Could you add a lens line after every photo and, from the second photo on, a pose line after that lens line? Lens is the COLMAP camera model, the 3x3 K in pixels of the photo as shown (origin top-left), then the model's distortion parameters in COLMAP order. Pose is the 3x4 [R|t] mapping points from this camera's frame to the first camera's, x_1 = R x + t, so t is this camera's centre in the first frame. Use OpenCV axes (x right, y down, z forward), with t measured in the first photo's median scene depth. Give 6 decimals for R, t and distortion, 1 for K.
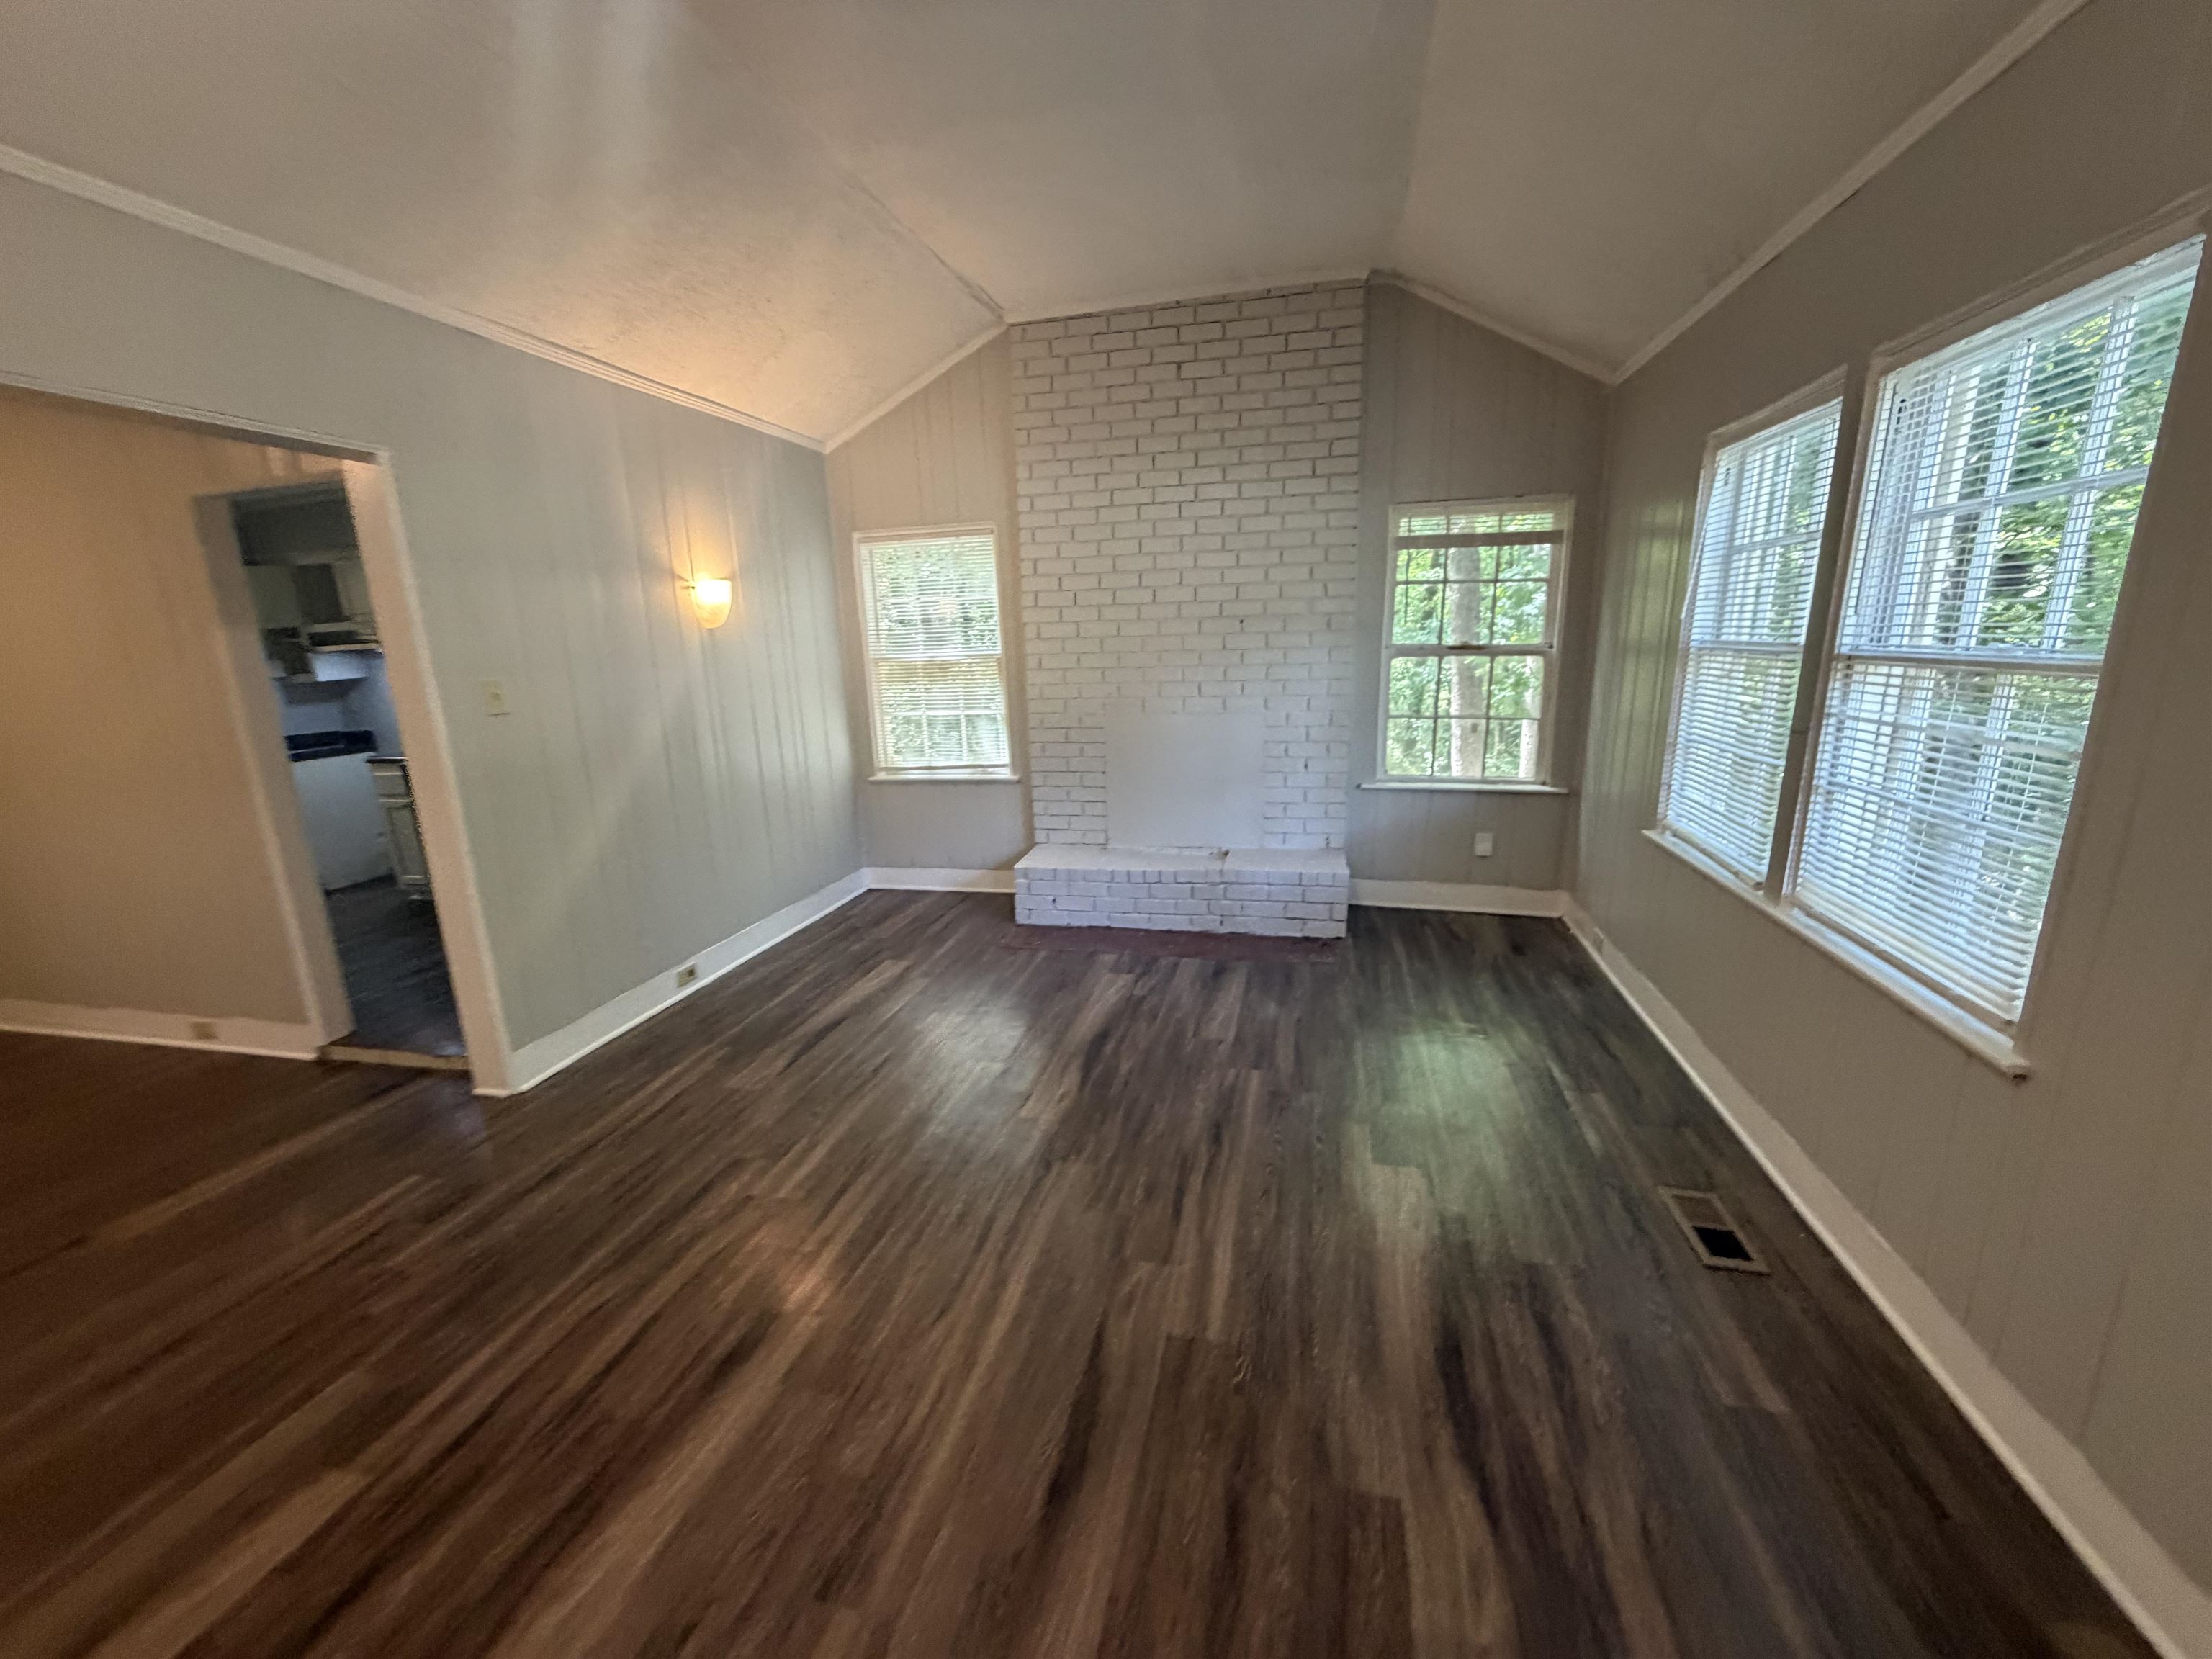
lens RADIAL K [[882.0, 0, 1084.5], [0, 882.0, 814.9], [0, 0, 1]] dist [0.005986, -0.002053]
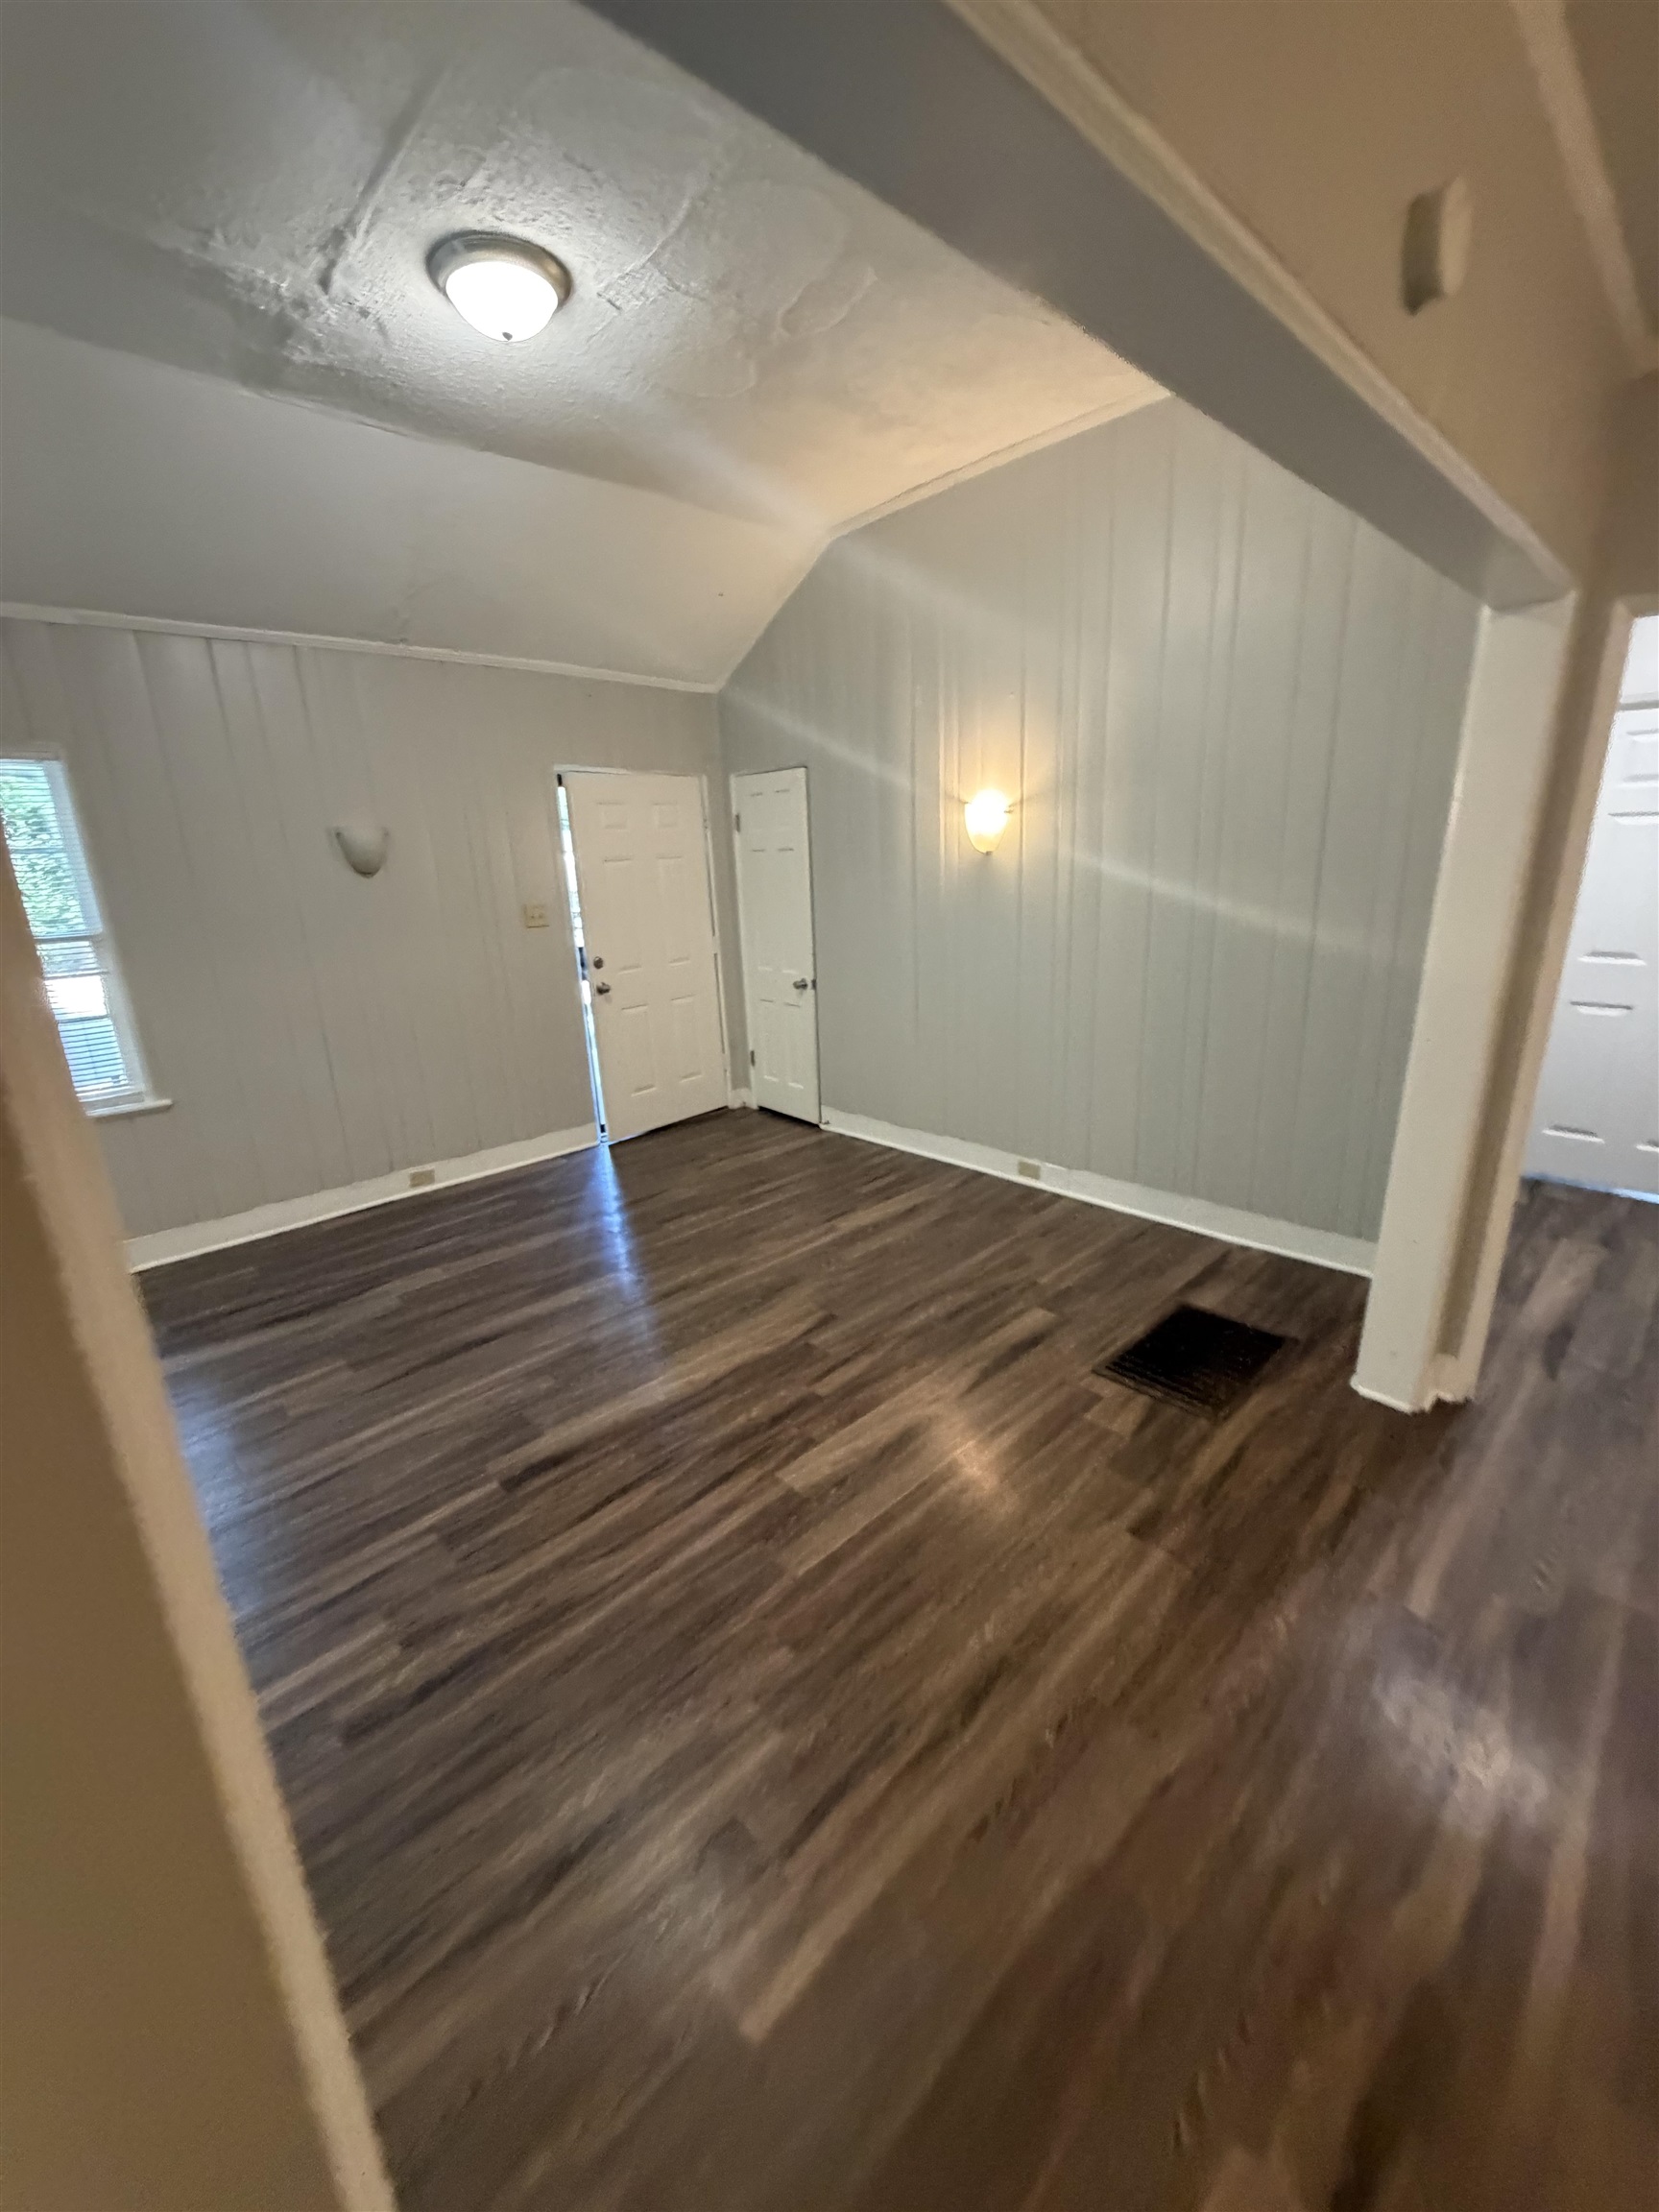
lens RADIAL K [[882.0, 0, 840.4], [0, 882.0, 1115.1], [0, 0, 1]] dist [0.005986, -0.002053]
pose [[-0.852562, -0.088990, 0.514993, -1.062228], [0.171011, 0.883649, 0.435797, -0.256801], [-0.493855, 0.459614, -0.738148, 1.165660]]
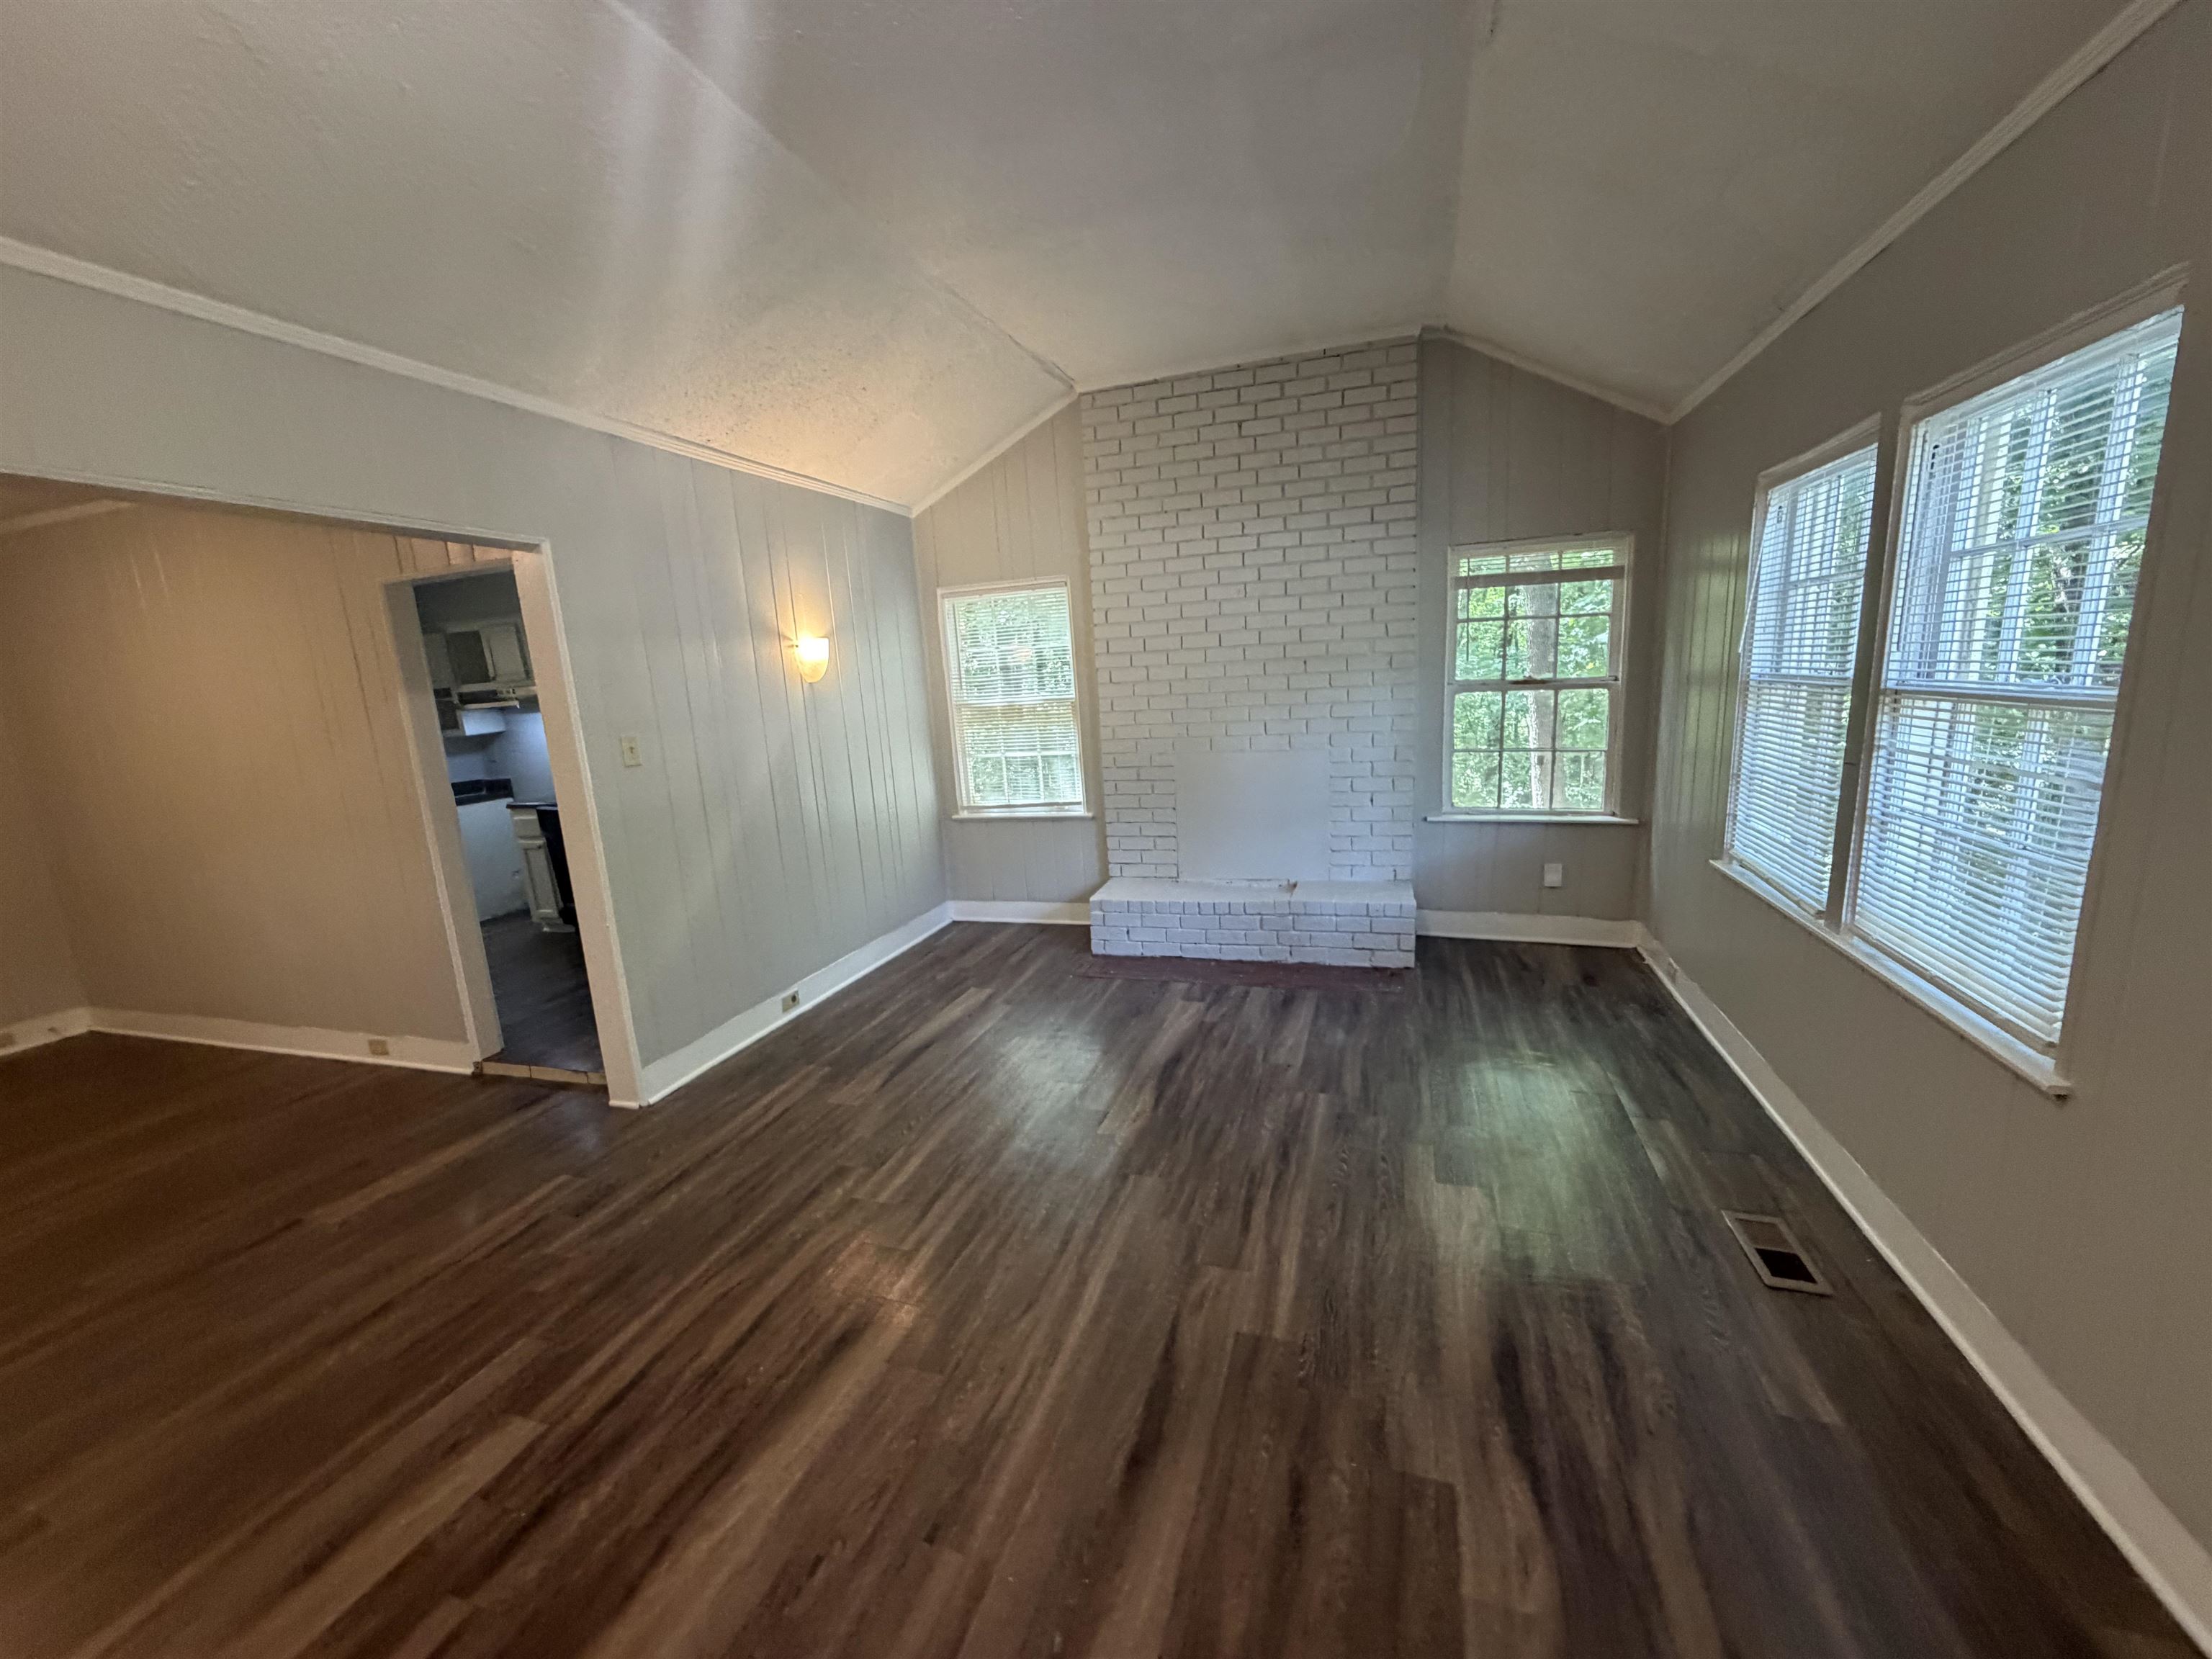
lens RADIAL K [[882.0, 0, 1082.5], [0, 882.0, 811.1], [0, 0, 1]] dist [0.005986, -0.002053]
pose [[0.996283, -0.012595, -0.085209, 0.004982], [0.009024, 0.999070, -0.042170, -0.003523], [0.085661, 0.041244, 0.995470, -0.090353]]
